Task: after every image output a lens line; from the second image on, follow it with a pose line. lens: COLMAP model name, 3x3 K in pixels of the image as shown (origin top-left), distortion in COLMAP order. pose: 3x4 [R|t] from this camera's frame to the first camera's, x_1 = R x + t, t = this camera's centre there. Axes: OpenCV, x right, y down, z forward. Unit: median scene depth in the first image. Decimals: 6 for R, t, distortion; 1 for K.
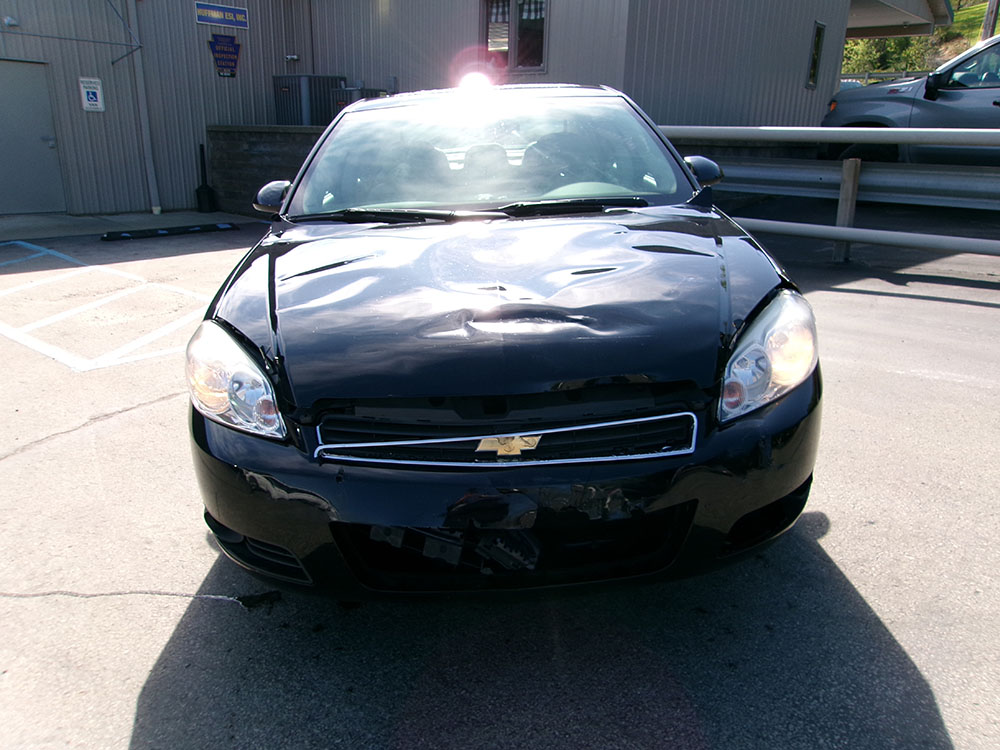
lens RADIAL K [[781.9, 0, 505.9], [0, 781.9, 378.9], [0, 0, 1]] dist [-0.007487, 0.032198]
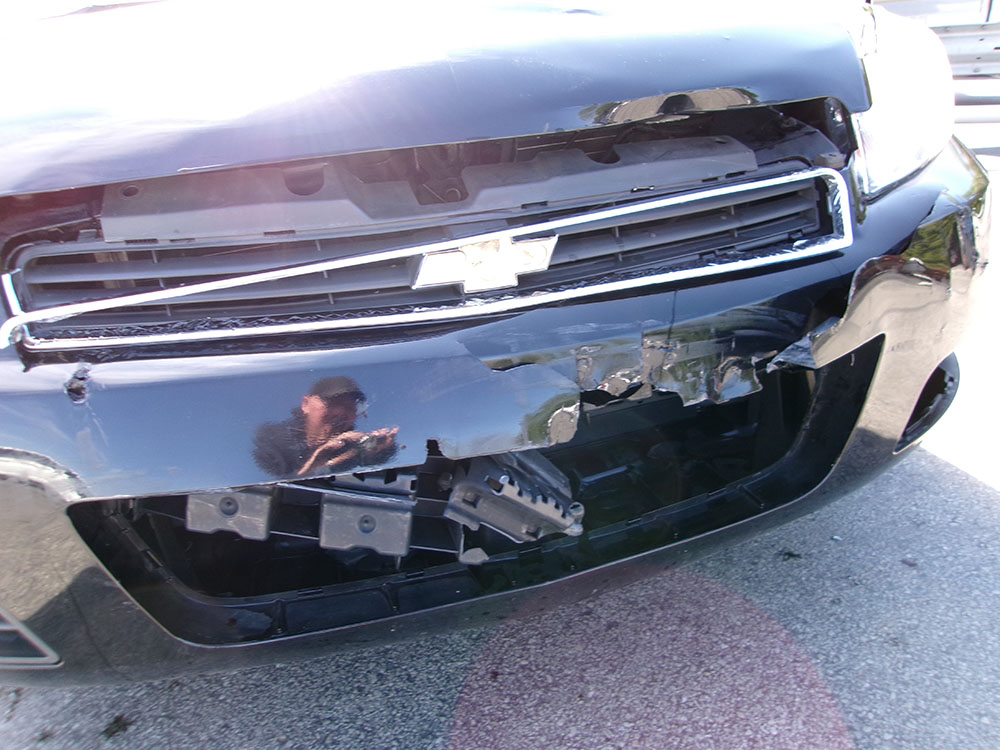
lens RADIAL K [[781.9, 0, 506.9], [0, 781.9, 373.1], [0, 0, 1]] dist [-0.007487, 0.032198]
pose [[0.972408, -0.132820, 0.191783, -0.077157], [0.125806, 0.990876, 0.048351, 0.123517], [-0.196455, -0.022890, 0.980246, 0.562962]]
